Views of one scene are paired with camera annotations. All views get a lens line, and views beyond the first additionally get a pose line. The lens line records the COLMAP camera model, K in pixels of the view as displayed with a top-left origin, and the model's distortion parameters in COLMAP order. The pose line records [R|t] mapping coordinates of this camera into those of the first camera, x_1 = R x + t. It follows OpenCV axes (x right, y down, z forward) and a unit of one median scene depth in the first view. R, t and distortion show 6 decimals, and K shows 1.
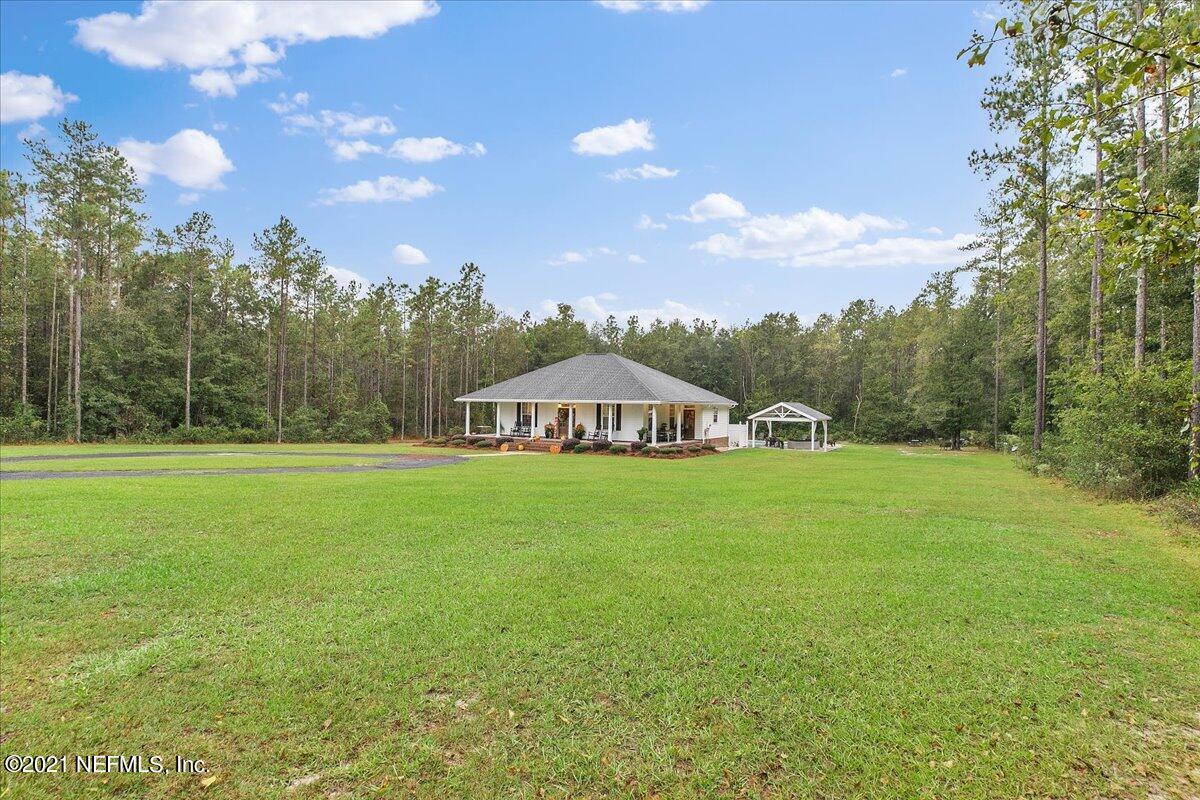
lens RADIAL K [[488.8, 0, 602.6], [0, 488.8, 384.6], [0, 0, 1]] dist [-0.000858, 0.000016]
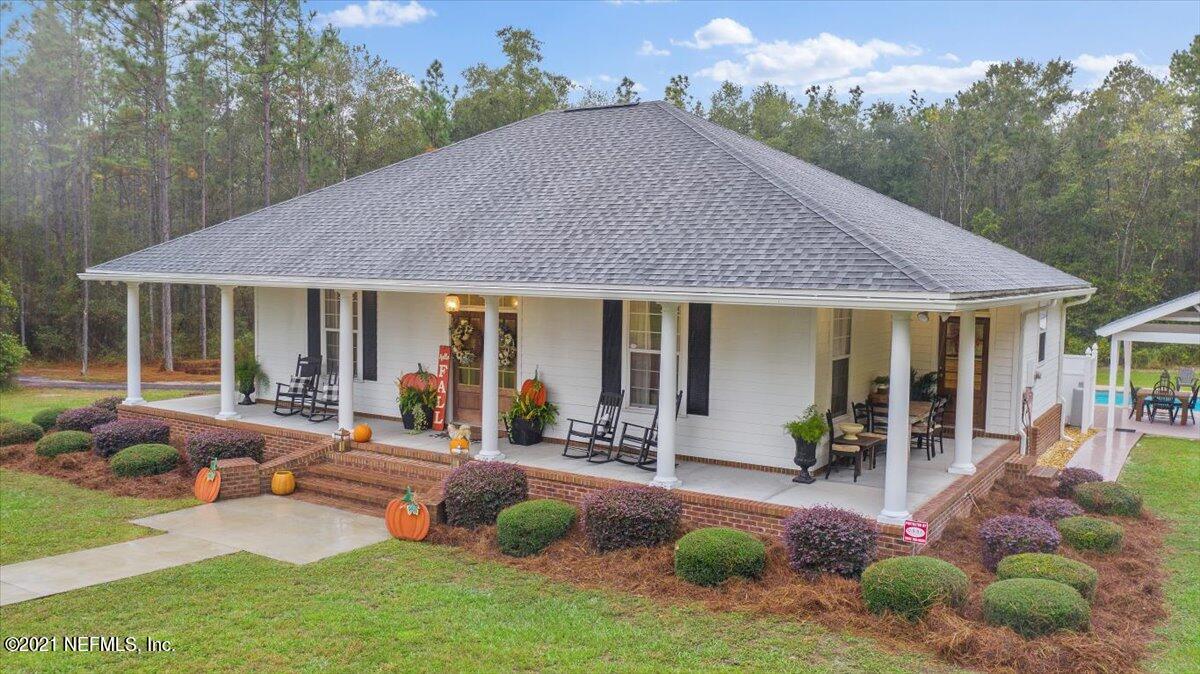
lens RADIAL K [[960.5, 0, 545.9], [0, 960.5, 335.1], [0, 0, 1]] dist [0.002458, -0.004106]
pose [[0.998163, 0.006542, -0.060234, -0.010690], [-0.000081, 0.994298, 0.106638, 0.007262], [0.060588, -0.106437, 0.992472, 0.497391]]
